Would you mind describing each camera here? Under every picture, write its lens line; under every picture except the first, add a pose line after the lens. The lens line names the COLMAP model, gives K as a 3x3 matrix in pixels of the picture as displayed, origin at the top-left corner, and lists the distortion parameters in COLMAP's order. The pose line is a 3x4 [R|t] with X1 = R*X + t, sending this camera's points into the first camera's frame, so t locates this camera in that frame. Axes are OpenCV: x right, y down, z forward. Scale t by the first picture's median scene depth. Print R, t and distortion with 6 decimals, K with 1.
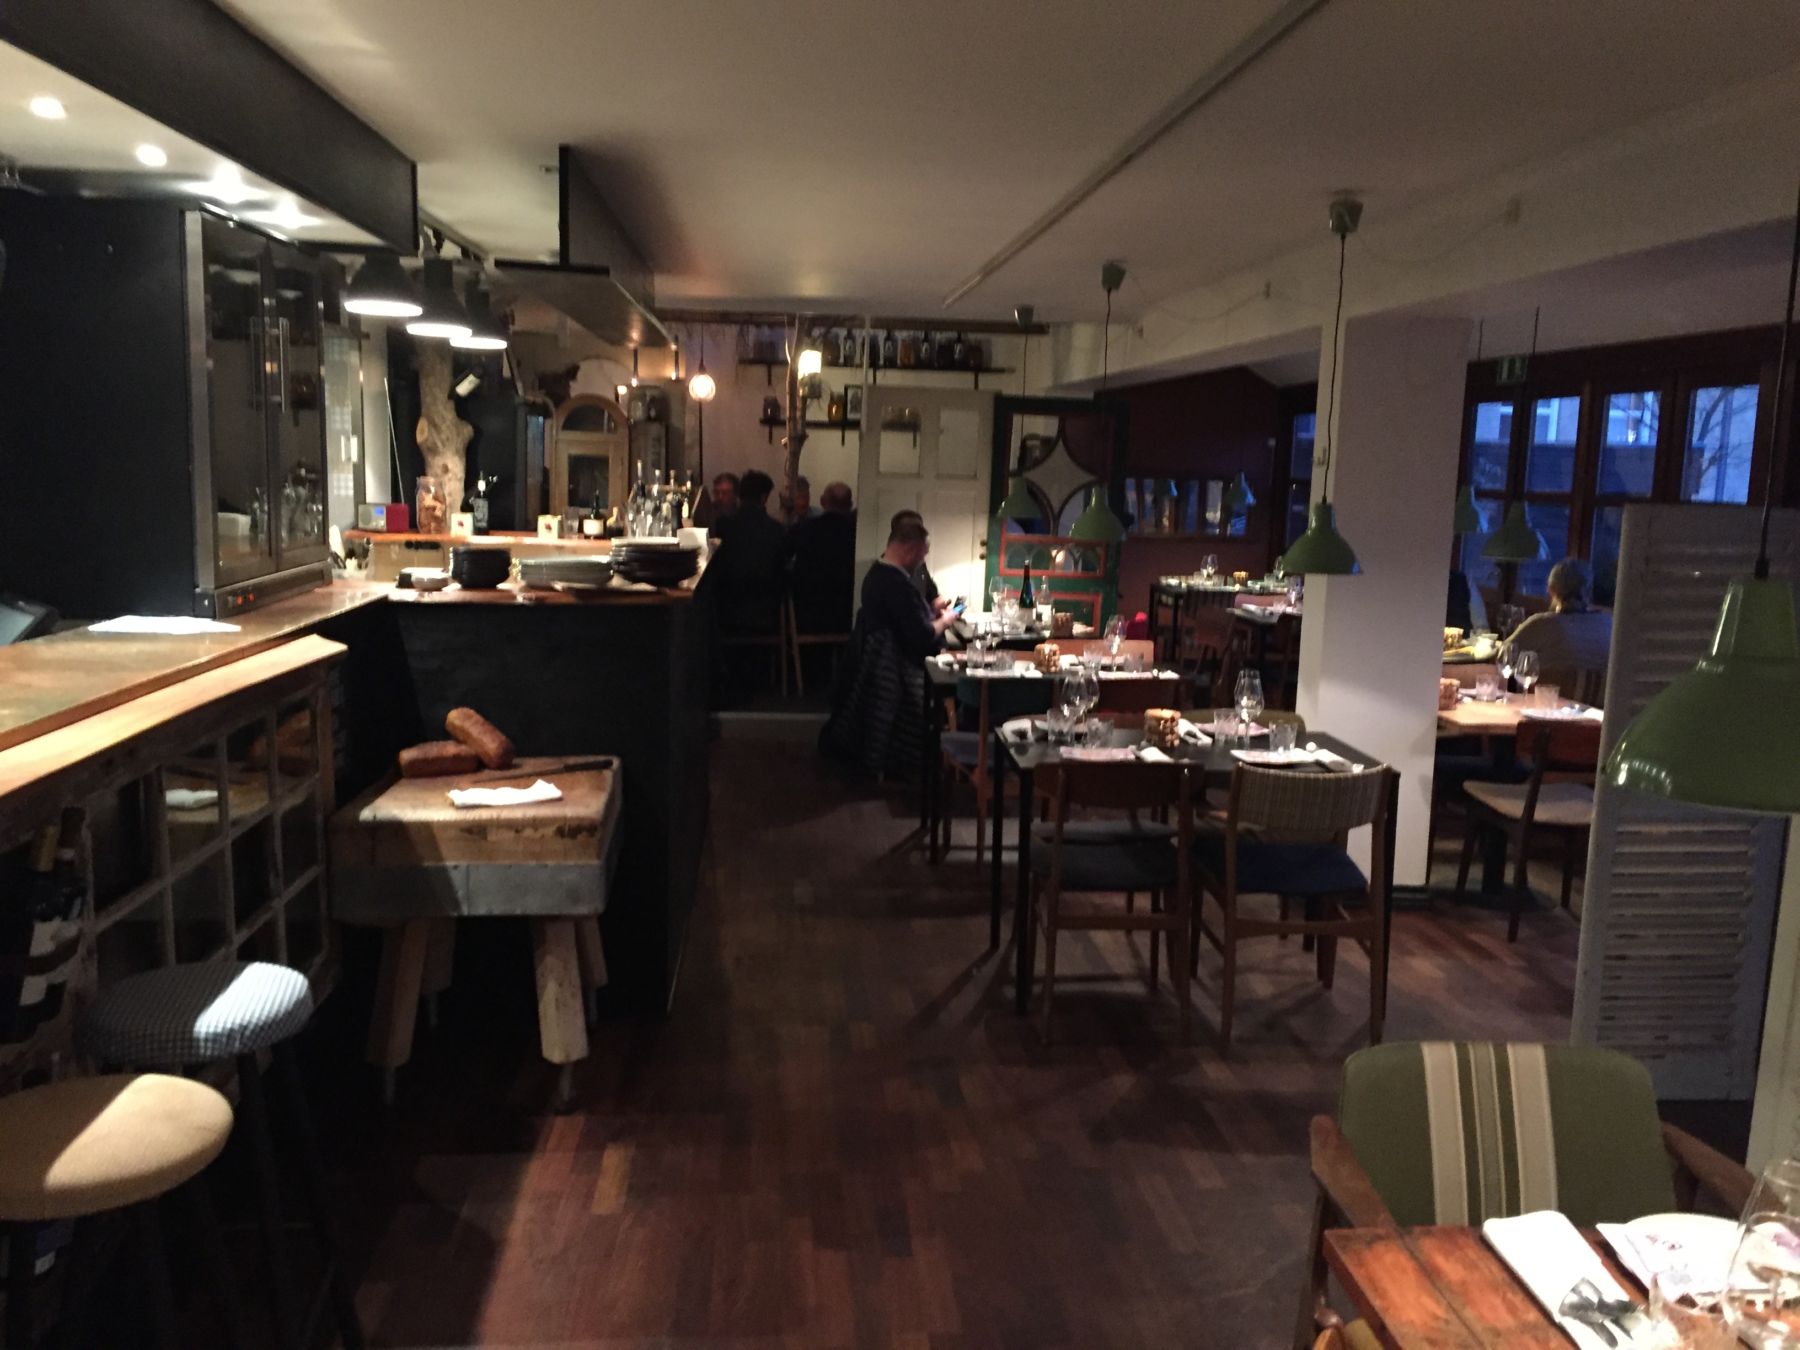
lens RADIAL K [[1512.9, 0, 900.0], [0, 1512.9, 675.0], [0, 0, 1]] dist [0.009470, -0.000913]
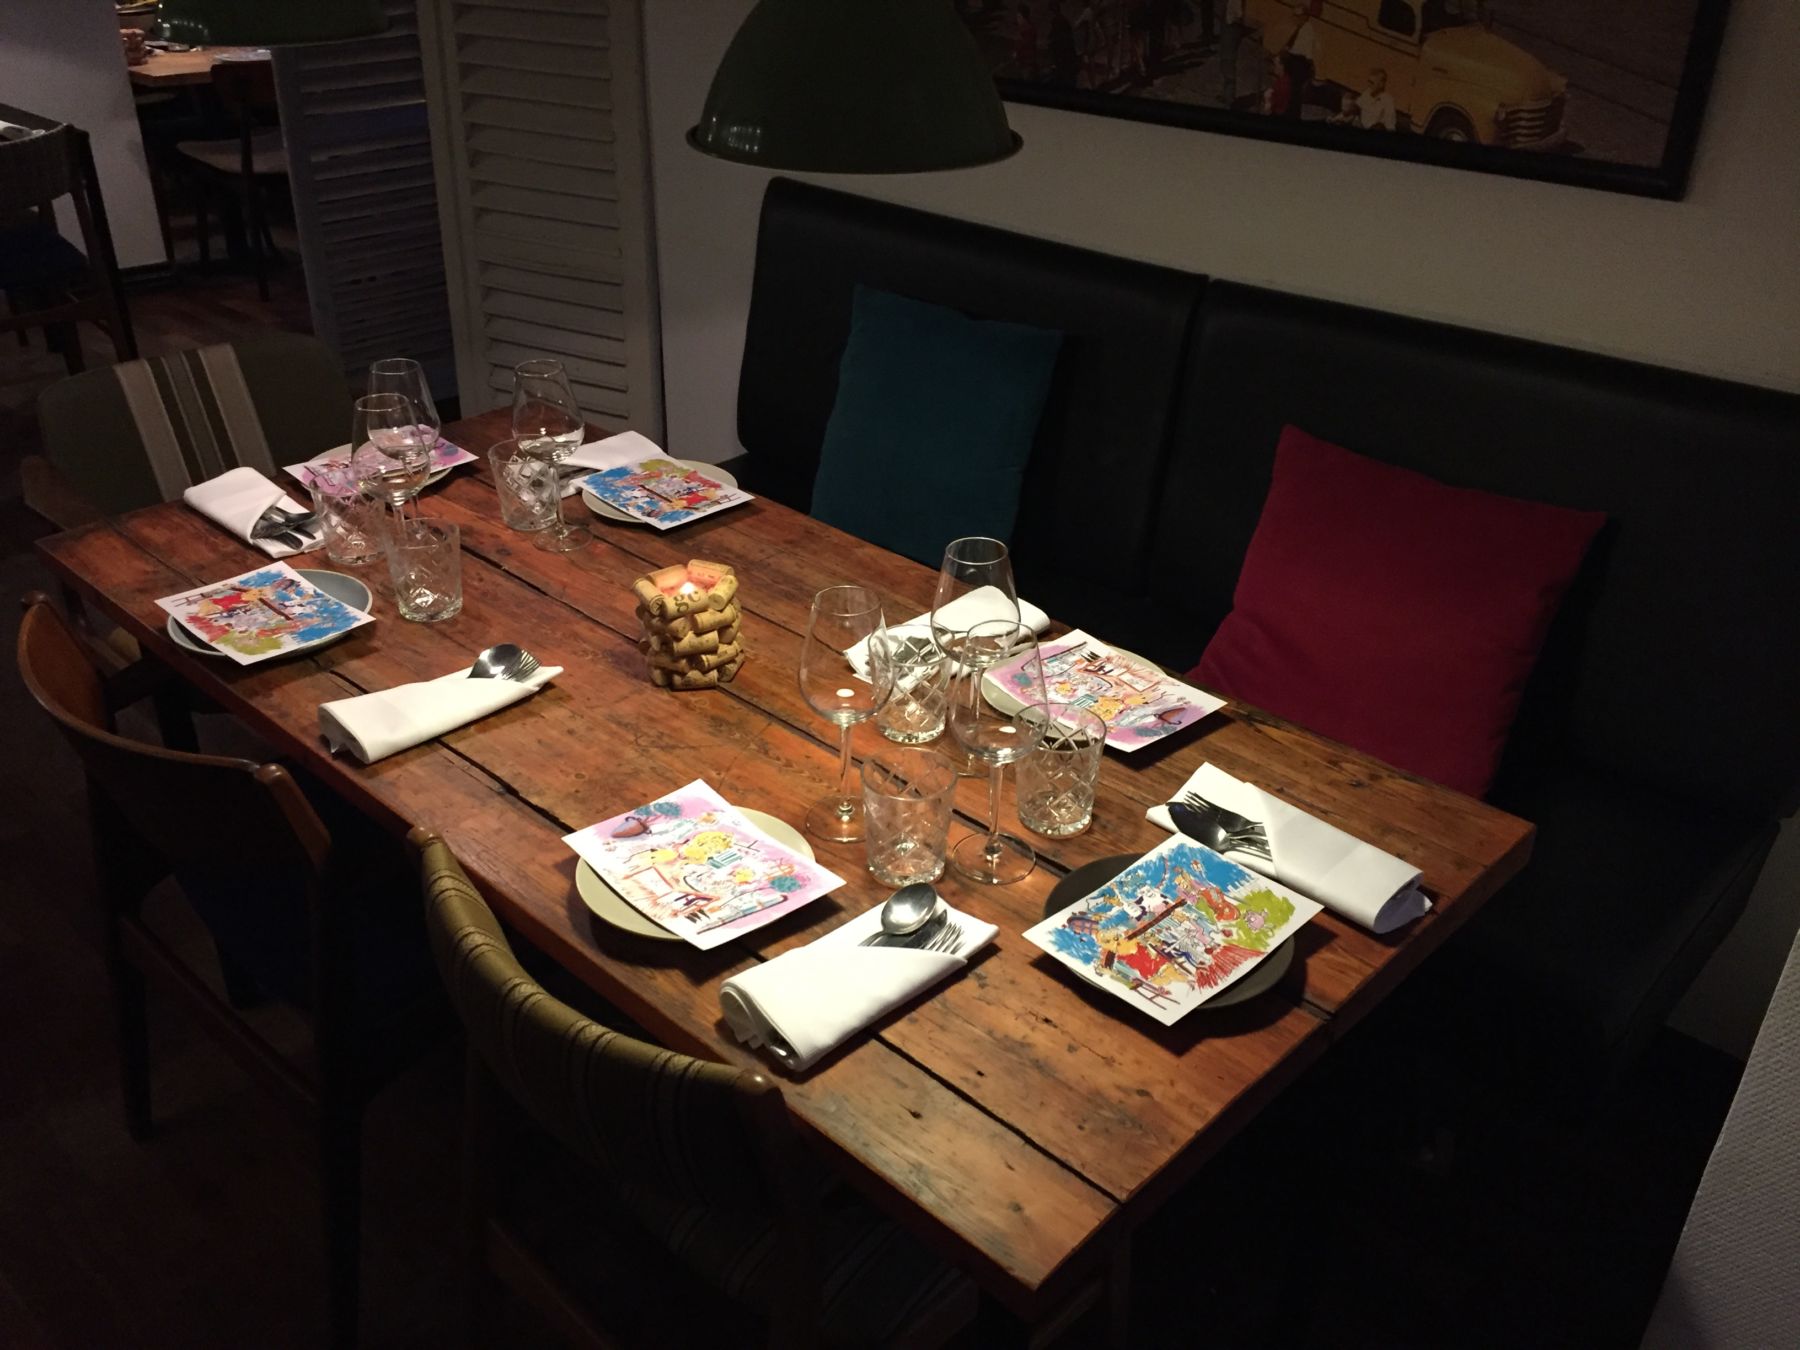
lens RADIAL K [[1512.9, 0, 900.0], [0, 1512.9, 675.0], [0, 0, 1]] dist [0.009470, -0.000913]
pose [[0.728236, -0.334555, 0.598118, 0.046673], [0.085337, 0.910224, 0.405229, 0.062904], [-0.679993, -0.244061, 0.691407, -0.125907]]
